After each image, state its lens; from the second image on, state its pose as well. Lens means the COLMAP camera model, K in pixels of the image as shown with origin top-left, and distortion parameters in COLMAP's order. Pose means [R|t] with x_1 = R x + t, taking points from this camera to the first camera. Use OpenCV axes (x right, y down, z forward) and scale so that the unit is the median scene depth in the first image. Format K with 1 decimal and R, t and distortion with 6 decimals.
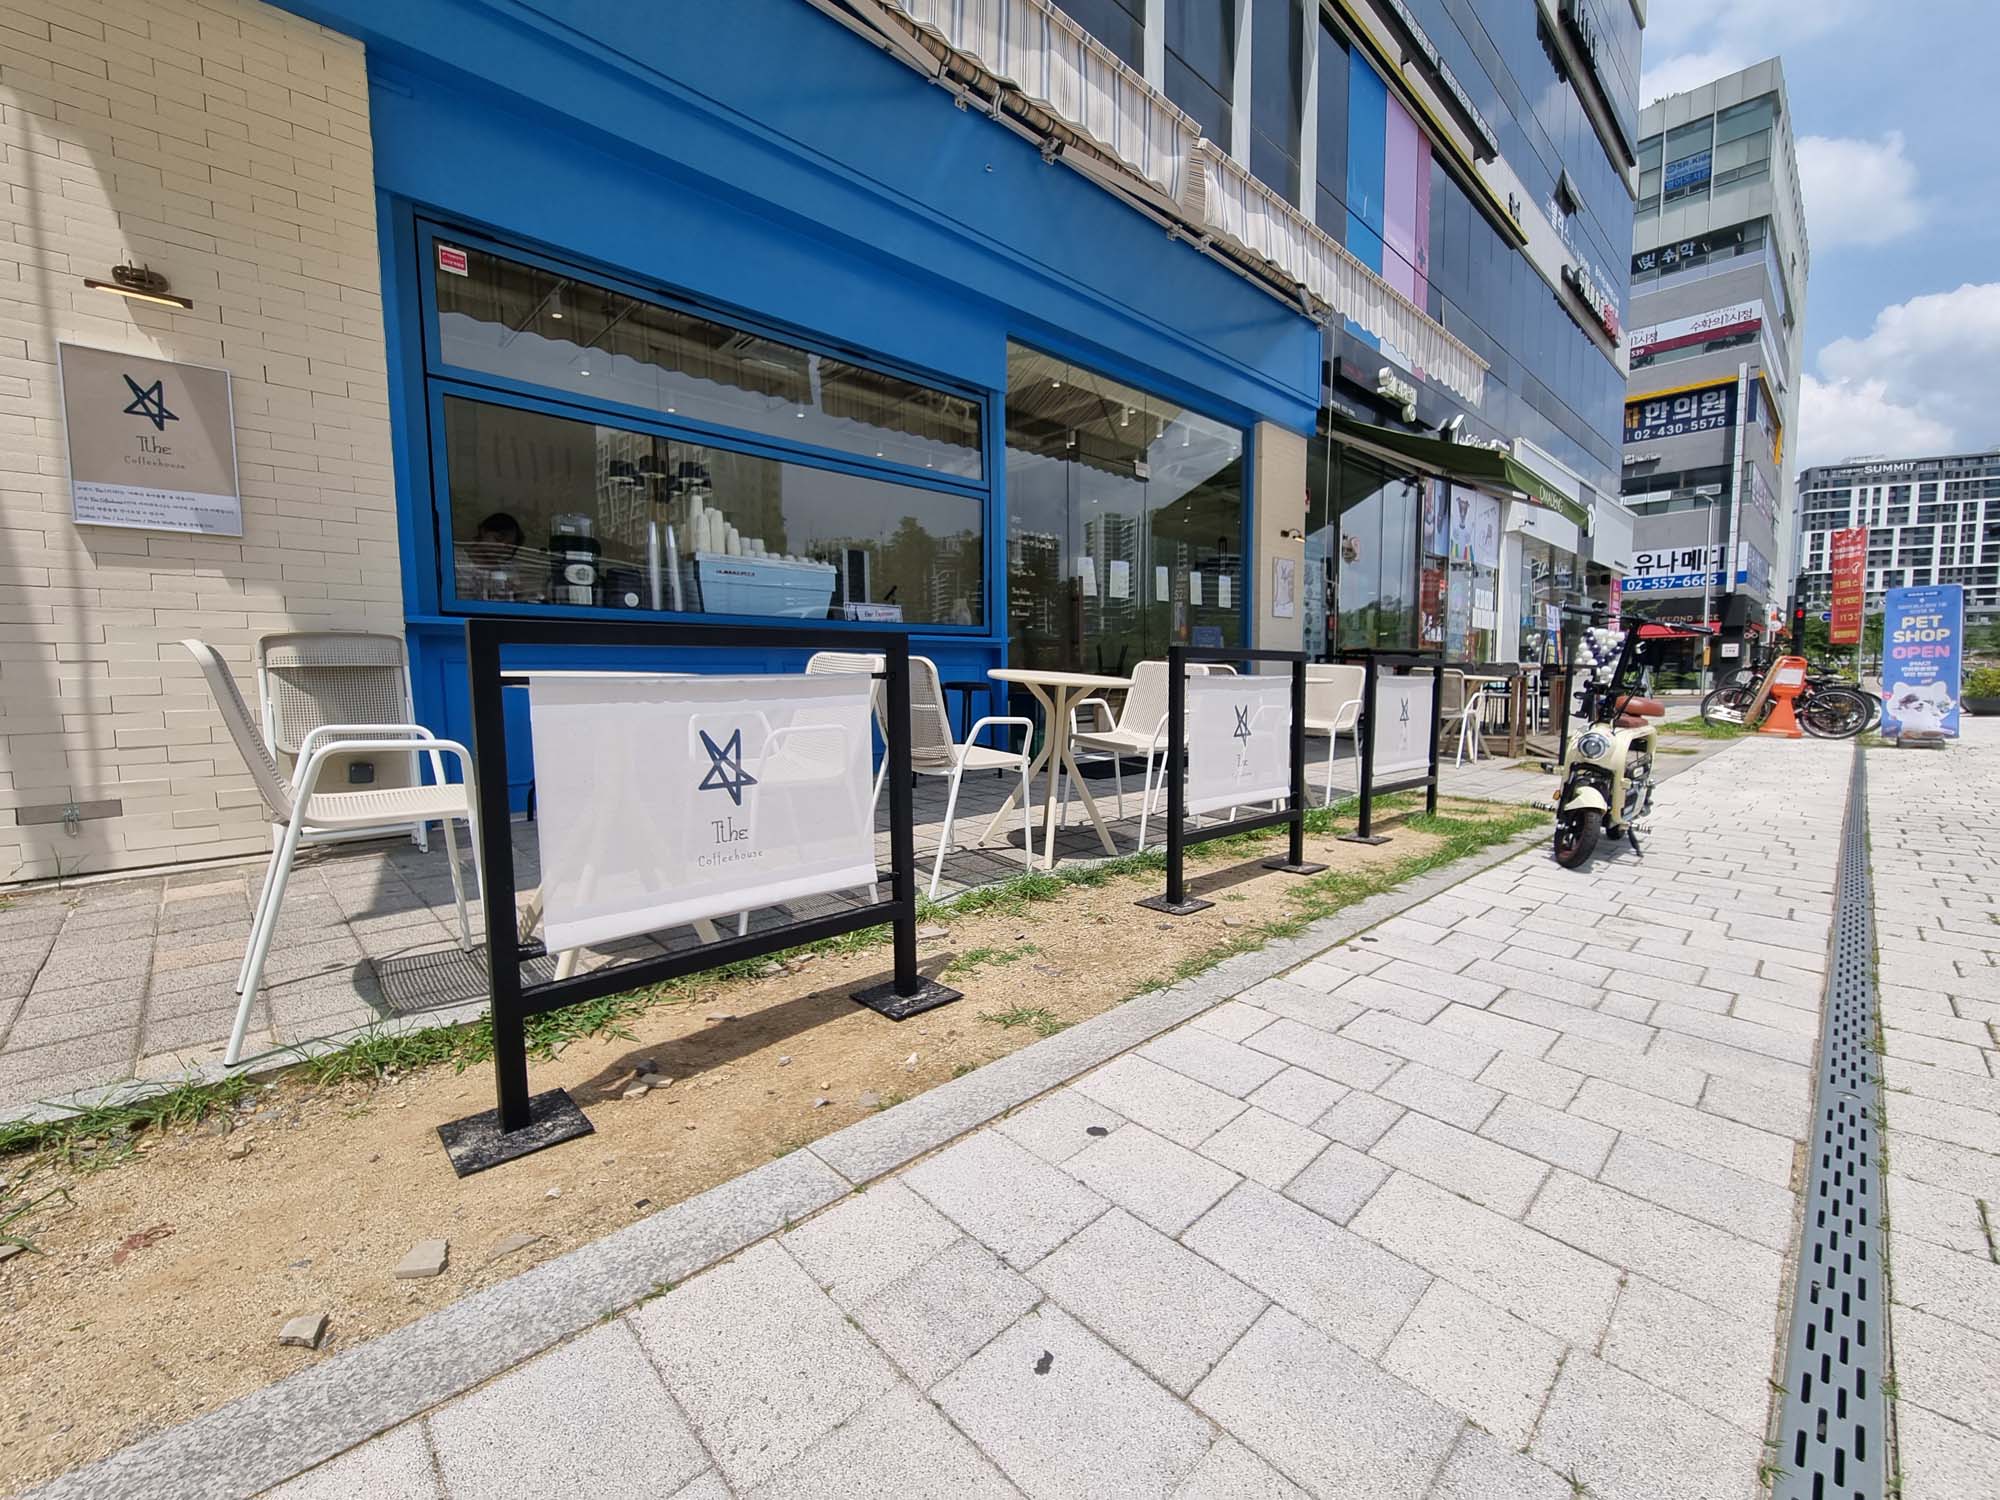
lens RADIAL K [[813.6, 0, 996.9], [0, 813.6, 748.2], [0, 0, 1]] dist [-0.004208, -0.000829]
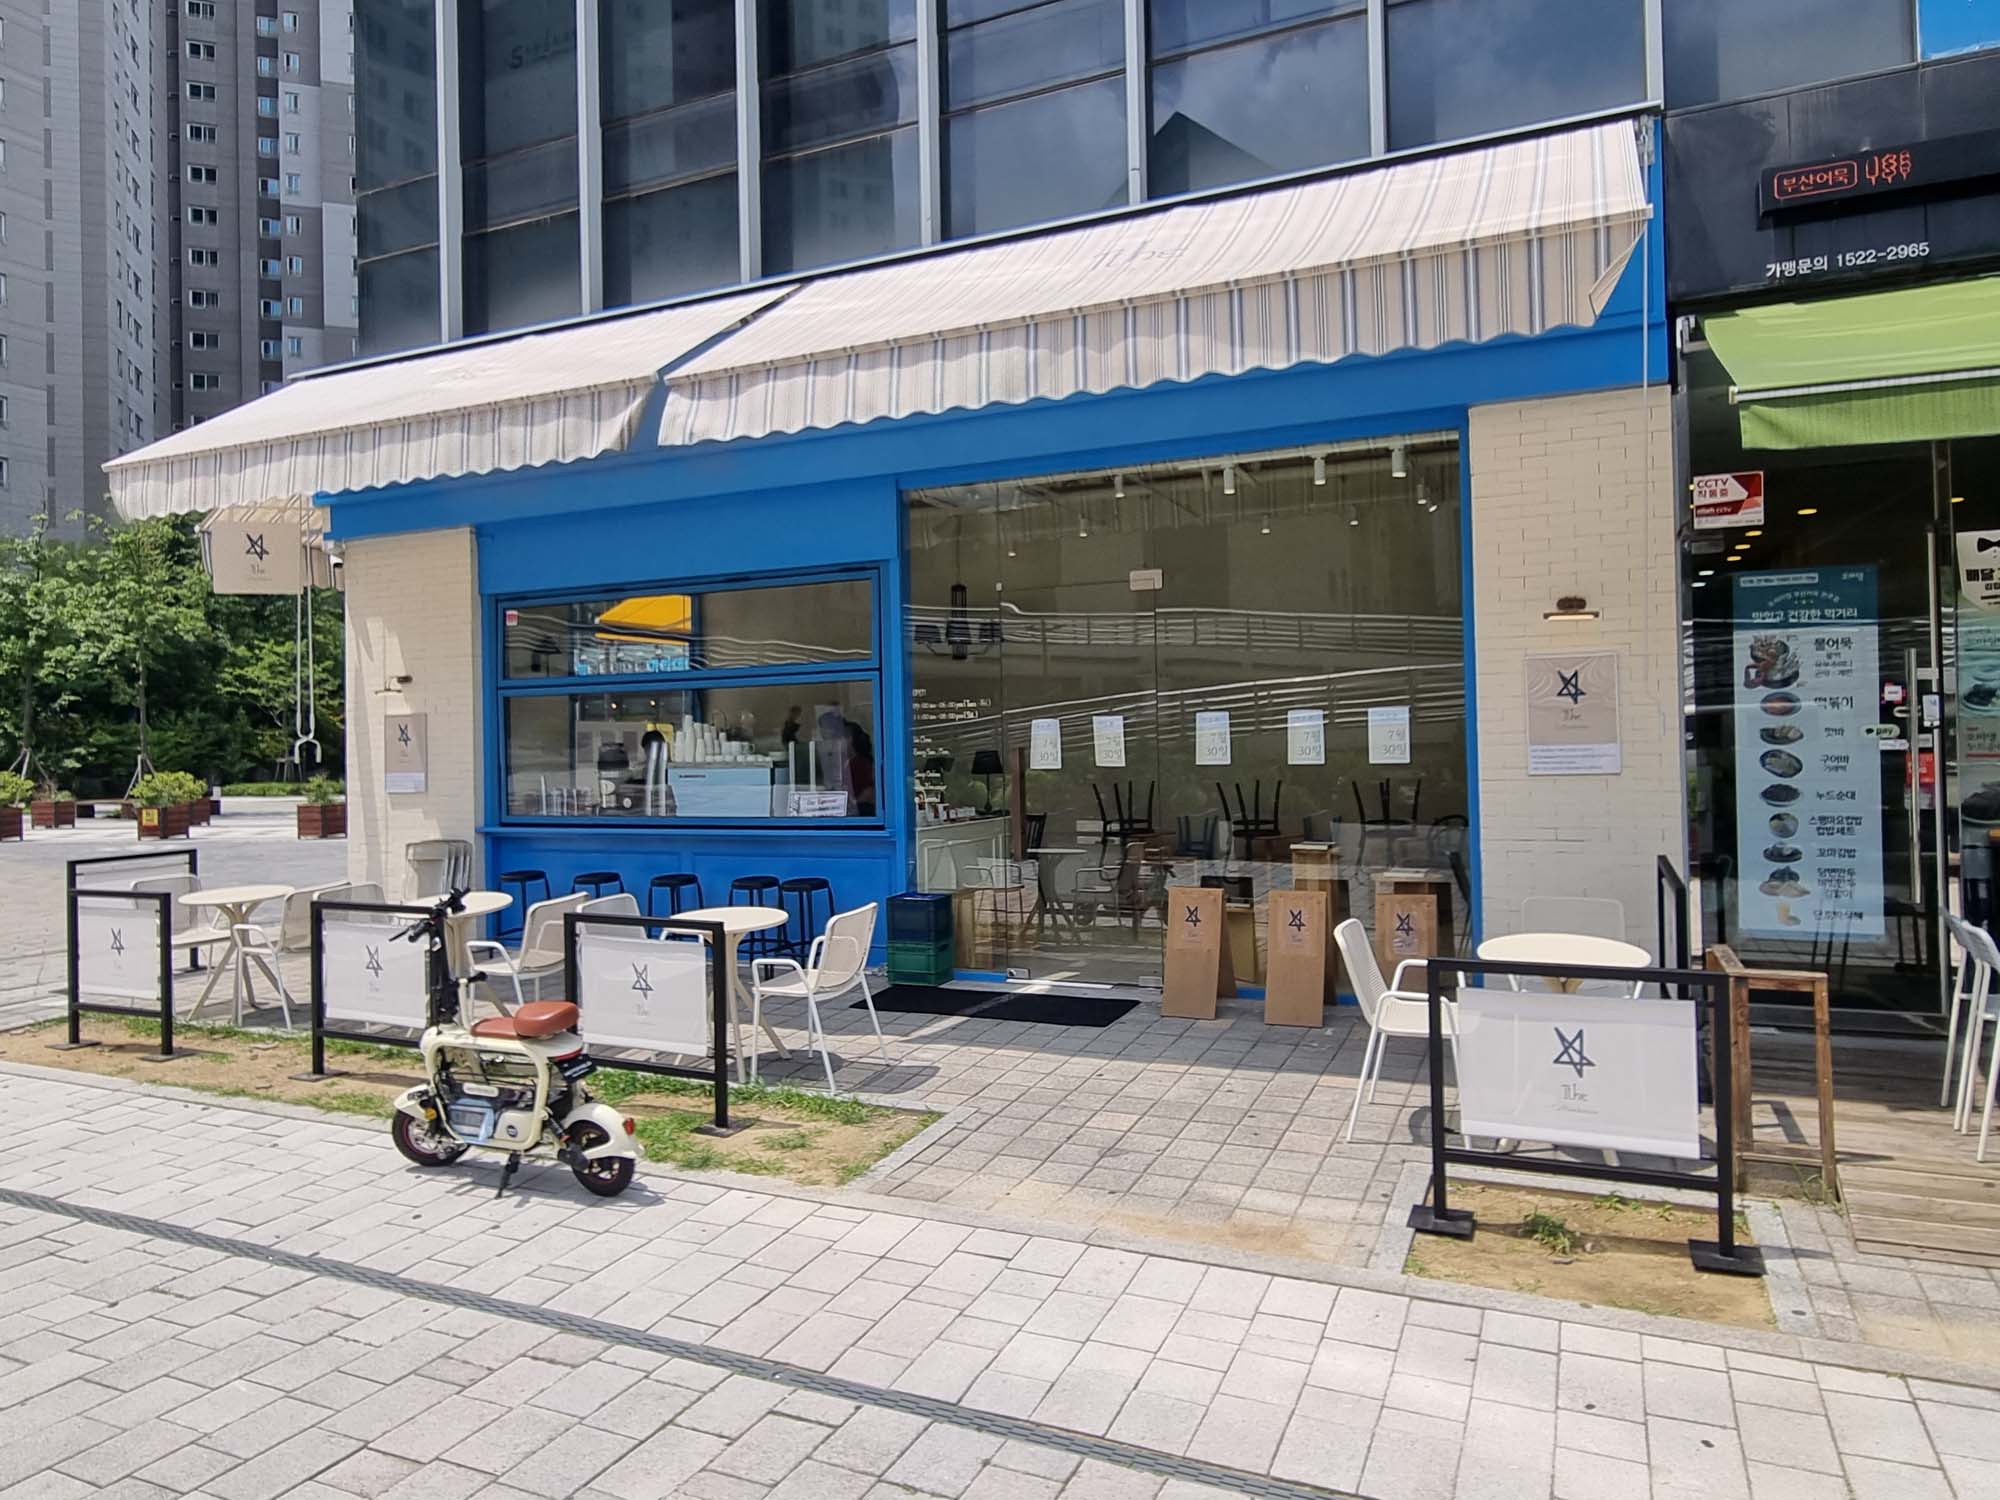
lens RADIAL K [[1271.1, 0, 1009.2], [0, 1271.1, 738.5], [0, 0, 1]] dist [-0.000245, -0.005391]
pose [[0.386078, -0.006961, -0.922440, 2.740138], [-0.063757, 0.997379, -0.034211, -0.403955], [0.920260, 0.072020, 0.384623, 1.186960]]
